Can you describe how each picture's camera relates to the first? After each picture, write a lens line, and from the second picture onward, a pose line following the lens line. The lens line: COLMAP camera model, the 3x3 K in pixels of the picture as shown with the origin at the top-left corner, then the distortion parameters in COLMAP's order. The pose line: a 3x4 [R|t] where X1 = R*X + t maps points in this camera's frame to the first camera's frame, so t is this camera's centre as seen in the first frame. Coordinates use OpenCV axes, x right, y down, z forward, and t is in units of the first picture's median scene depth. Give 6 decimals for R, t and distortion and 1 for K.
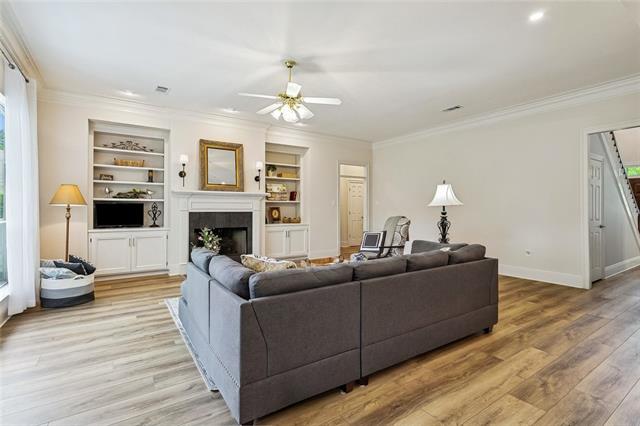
lens RADIAL K [[308.1, 0, 320.0], [0, 308.1, 211.1], [0, 0, 1]] dist [-0.000013, 0.002091]
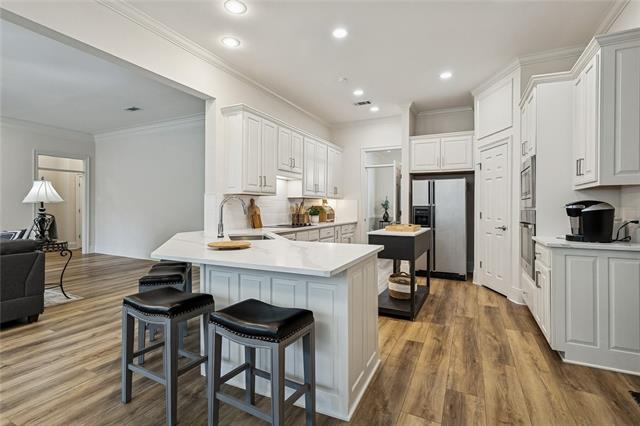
lens RADIAL K [[308.1, 0, 319.6], [0, 308.1, 211.5], [0, 0, 1]] dist [-0.000013, 0.002091]
pose [[0.868392, 0.001941, 0.495875, 0.324058], [-0.003458, 0.999992, 0.002141, 0.003704], [-0.495867, -0.003574, 0.868391, -0.148020]]
